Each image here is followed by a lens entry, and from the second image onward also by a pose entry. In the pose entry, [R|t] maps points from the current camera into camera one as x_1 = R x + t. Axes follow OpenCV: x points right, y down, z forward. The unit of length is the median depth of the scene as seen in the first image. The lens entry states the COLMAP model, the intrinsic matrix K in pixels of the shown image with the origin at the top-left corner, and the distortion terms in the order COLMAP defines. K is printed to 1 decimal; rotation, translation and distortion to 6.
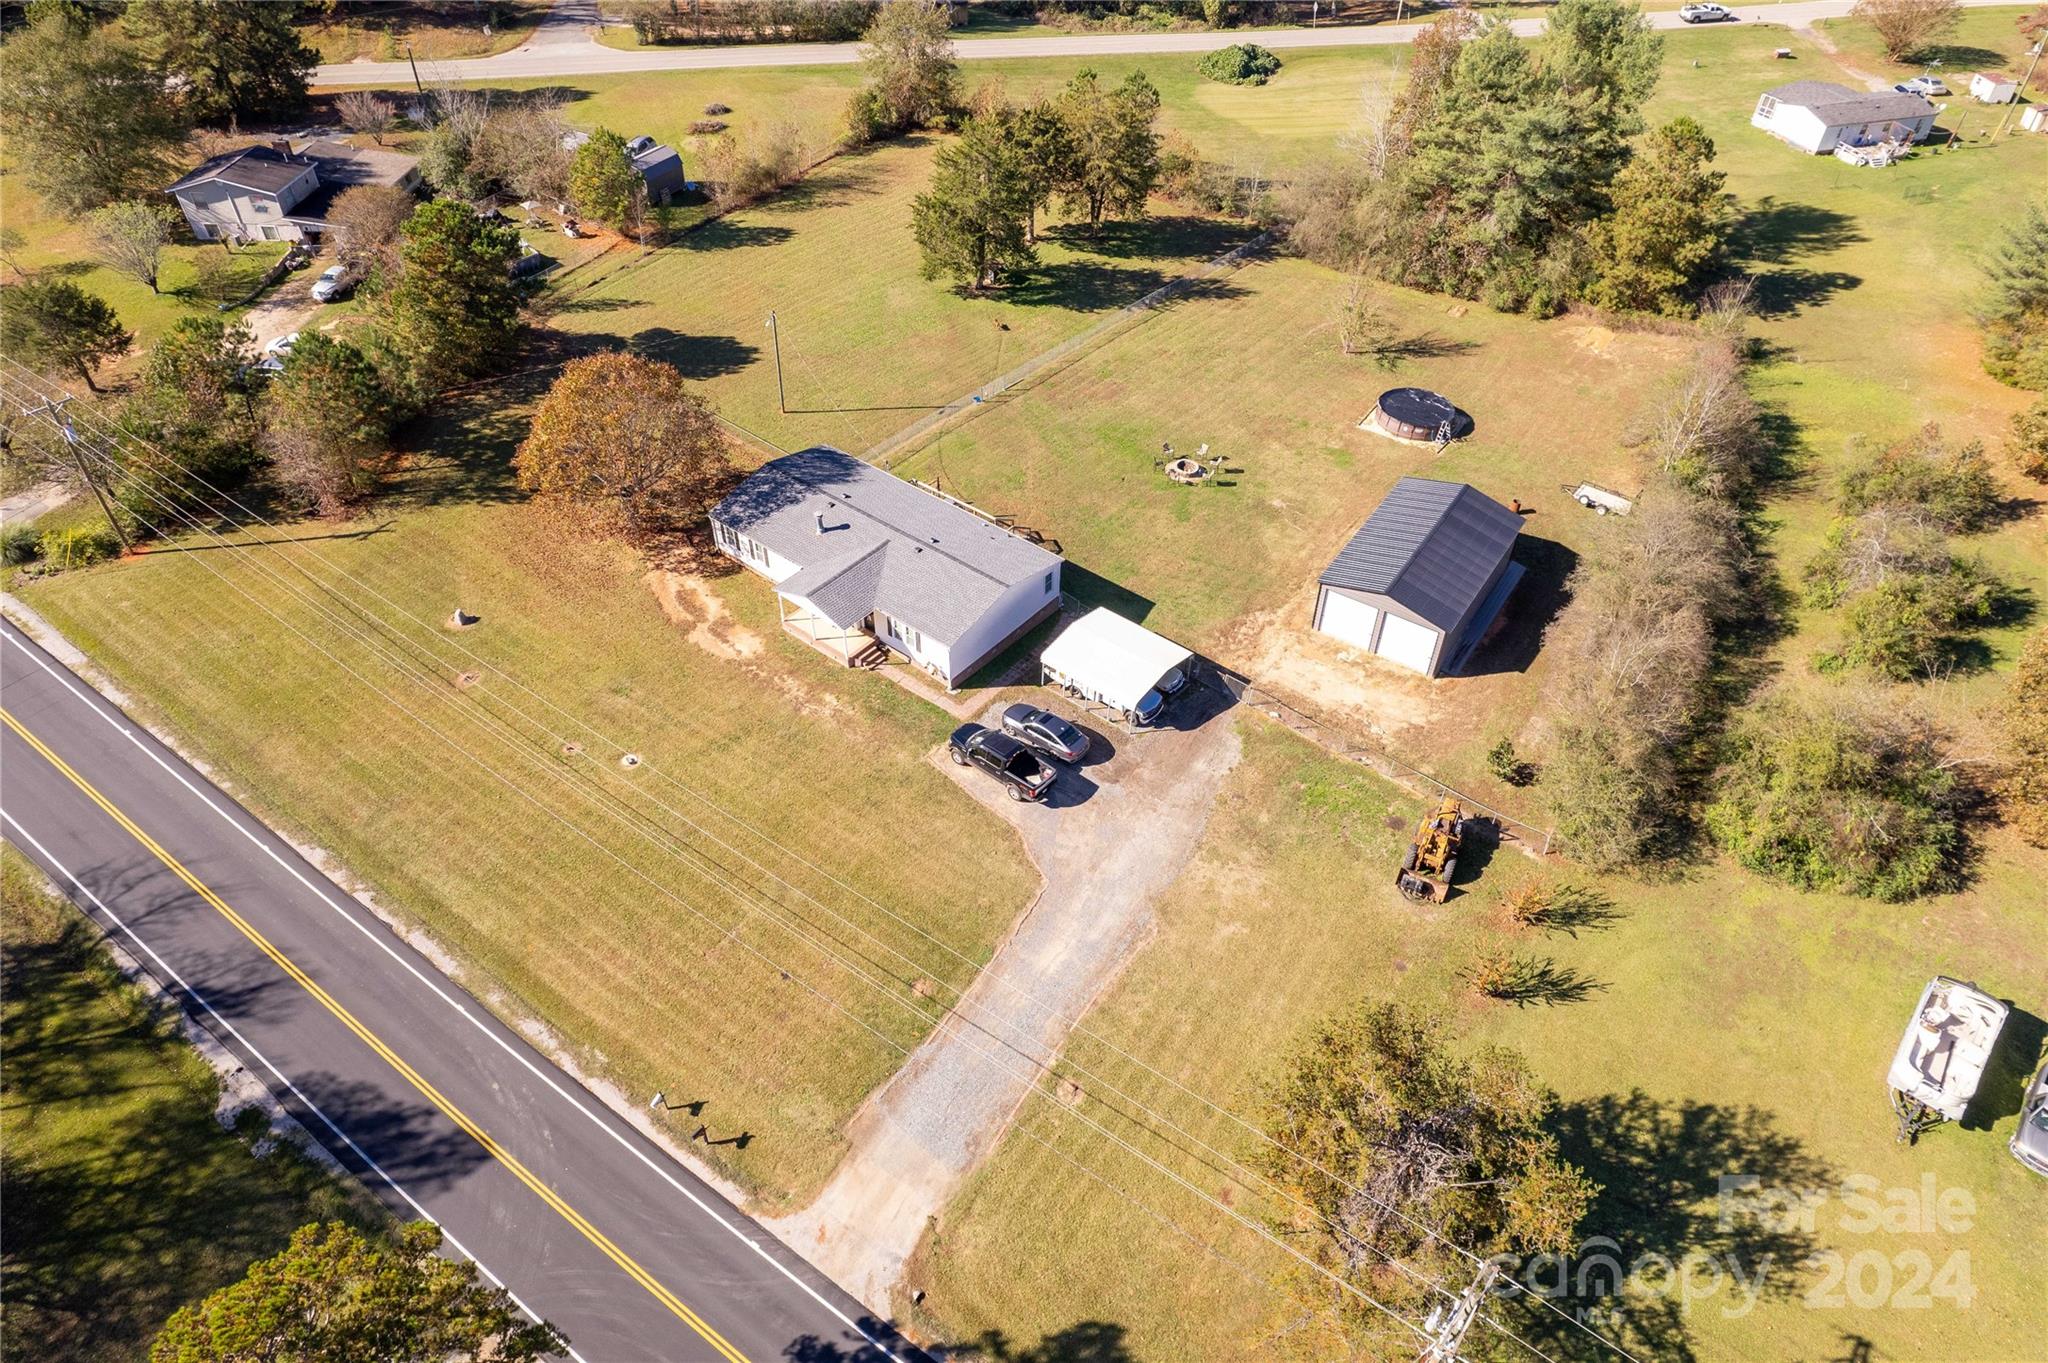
lens RADIAL K [[1312.0, 0, 1018.2], [0, 1312.0, 682.5], [0, 0, 1]] dist [-0.077132, 0.063611]
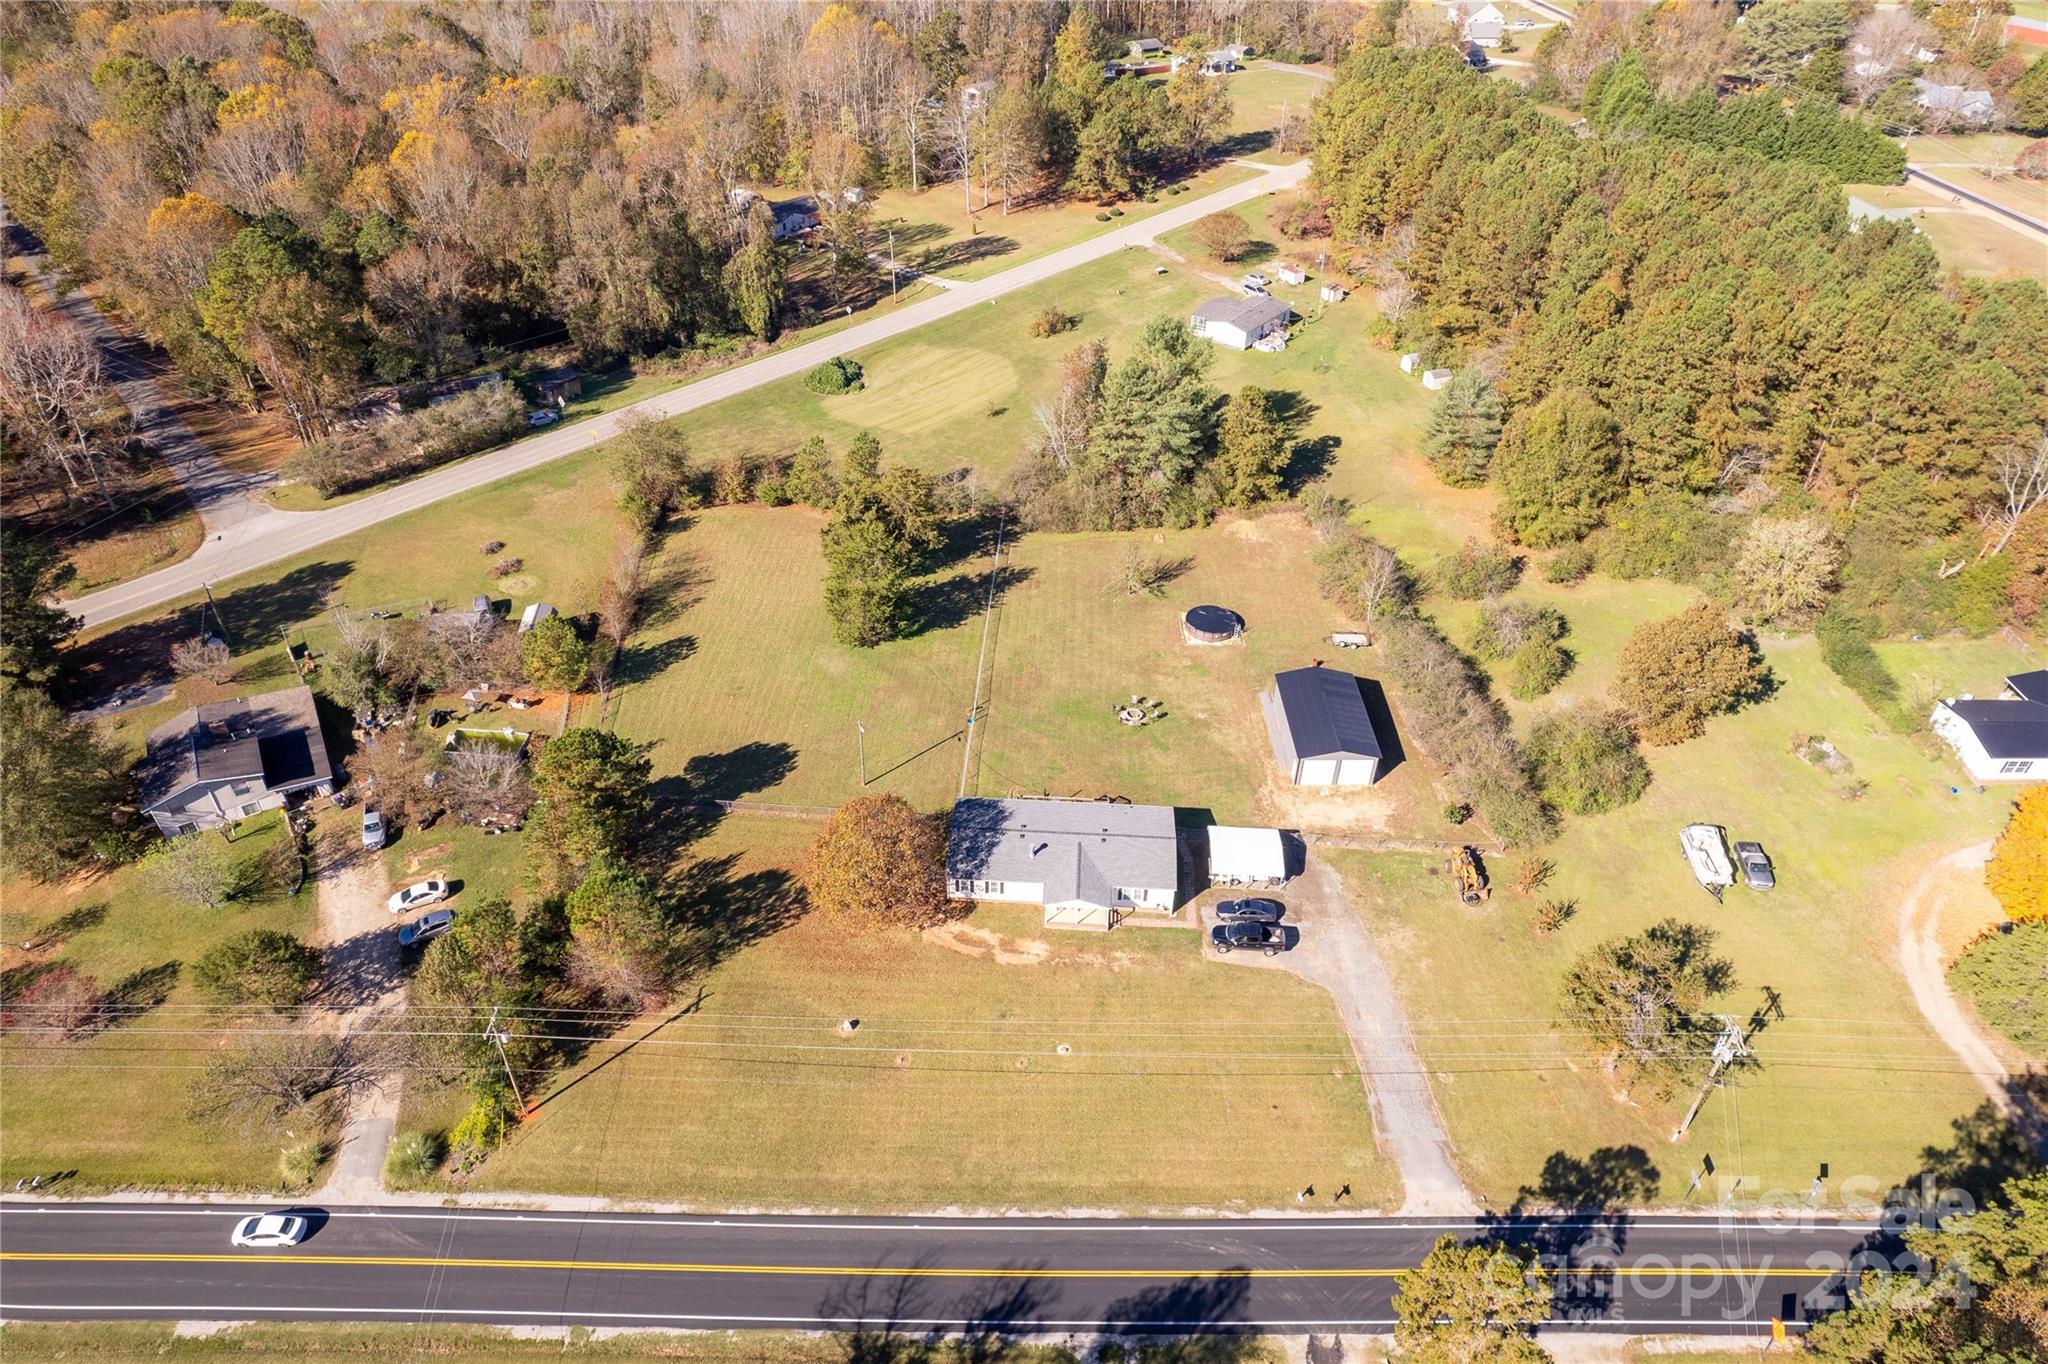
lens RADIAL K [[1312.0, 0, 1022.2], [0, 1312.0, 690.5], [0, 0, 1]] dist [-0.077132, 0.063611]
pose [[0.814875, -0.356059, 0.457384, -0.771329], [0.388945, 0.920949, 0.023986, -0.328516], [-0.429767, 0.158351, 0.888946, -0.323741]]
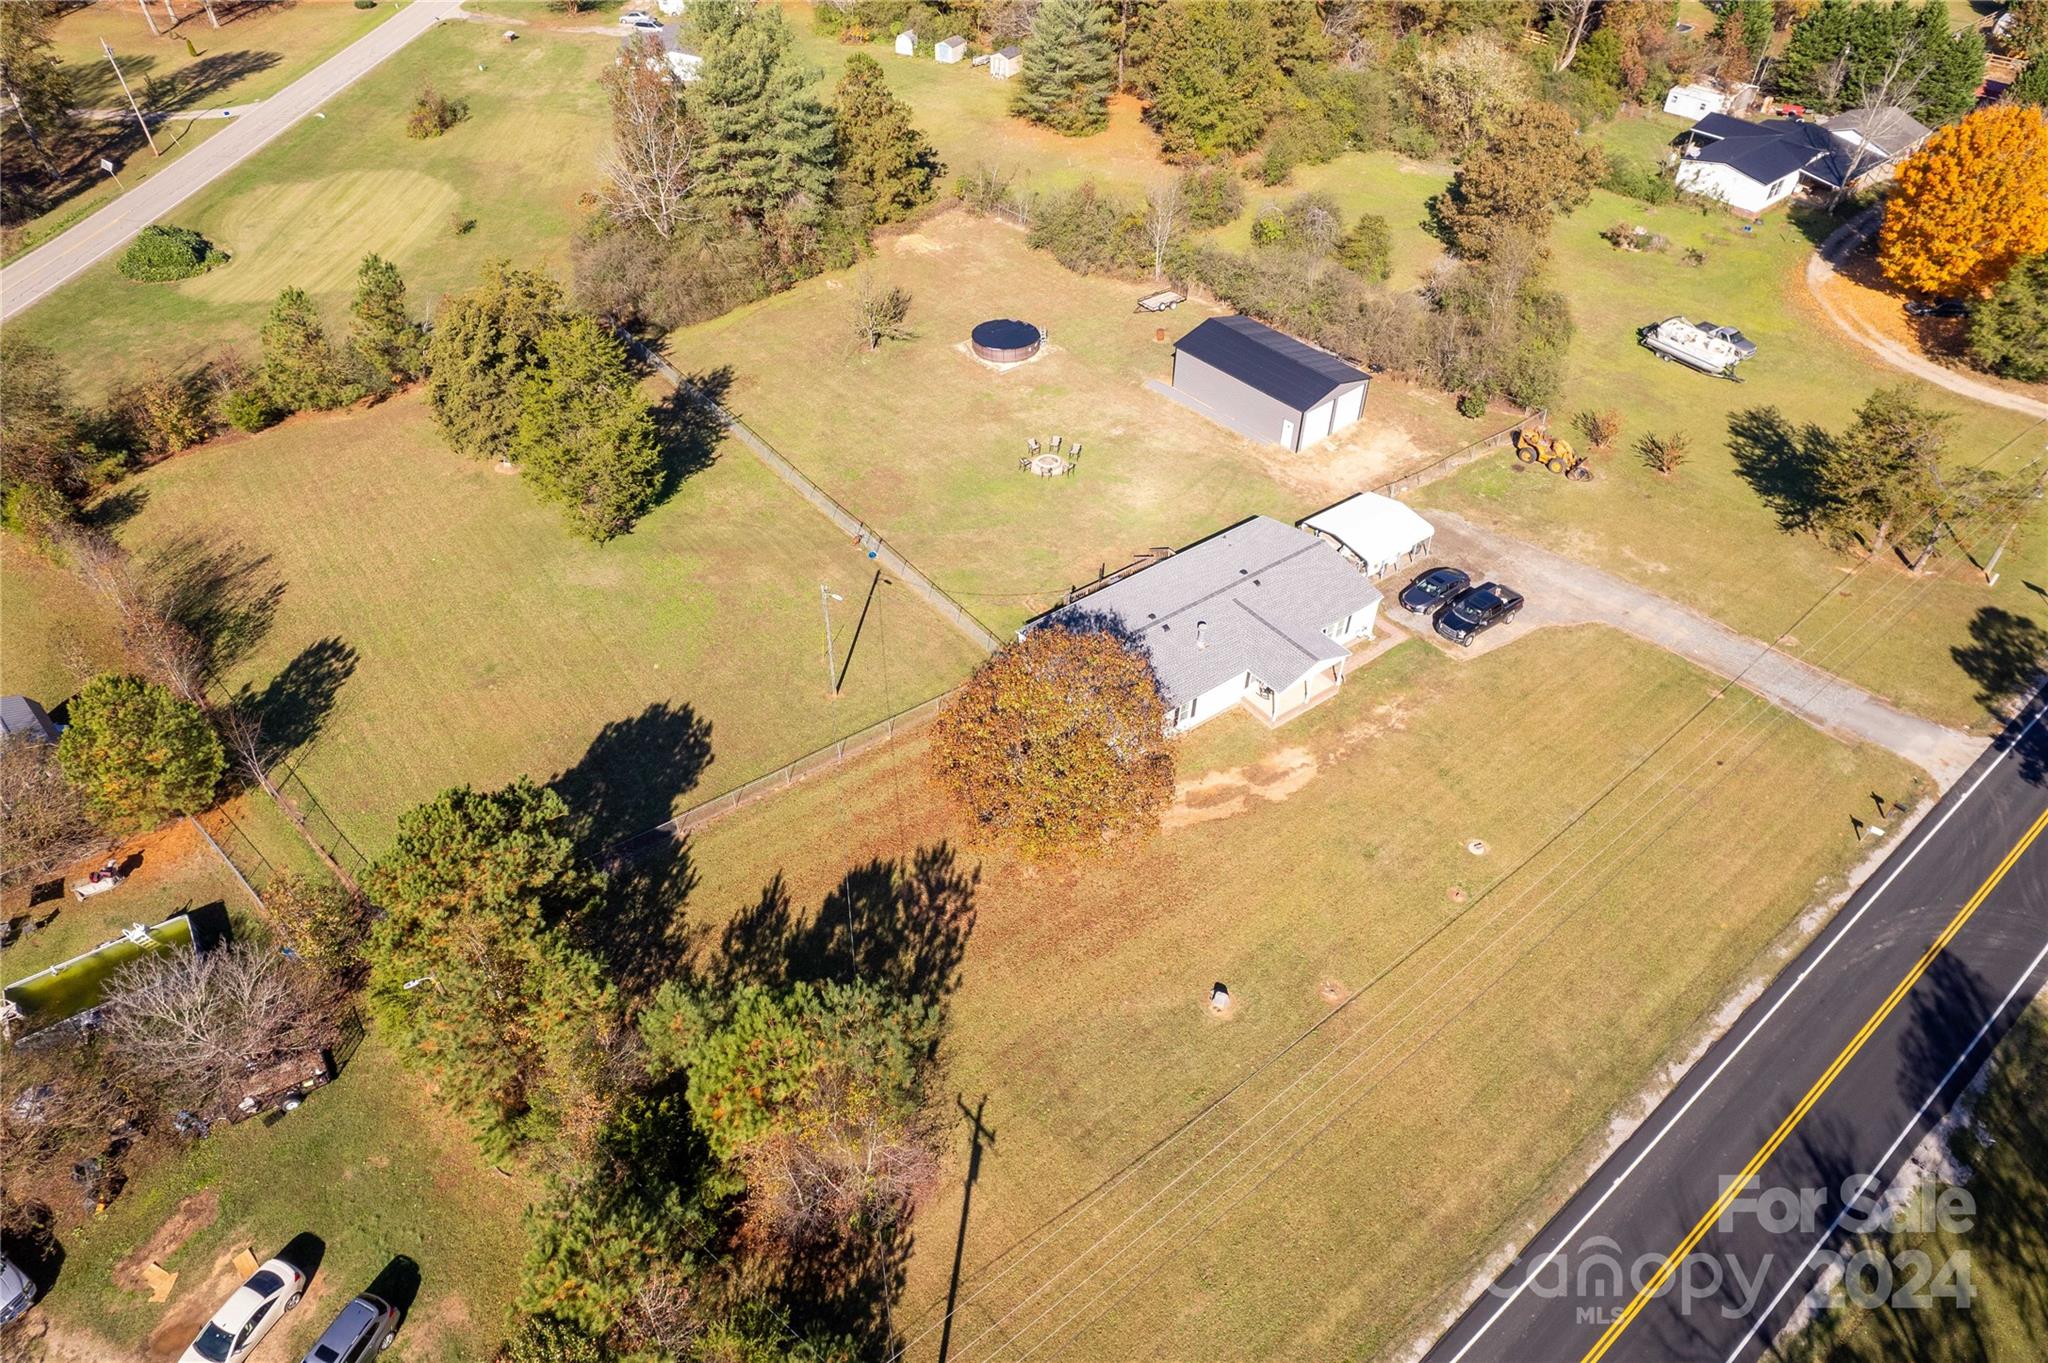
lens RADIAL K [[1312.0, 0, 1022.6], [0, 1312.0, 683.8], [0, 0, 1]] dist [-0.077132, 0.063611]
pose [[0.253039, -0.651082, 0.715586, -0.891861], [0.649093, 0.662726, 0.373460, -0.541434], [-0.717391, 0.369982, 0.590308, 0.551324]]
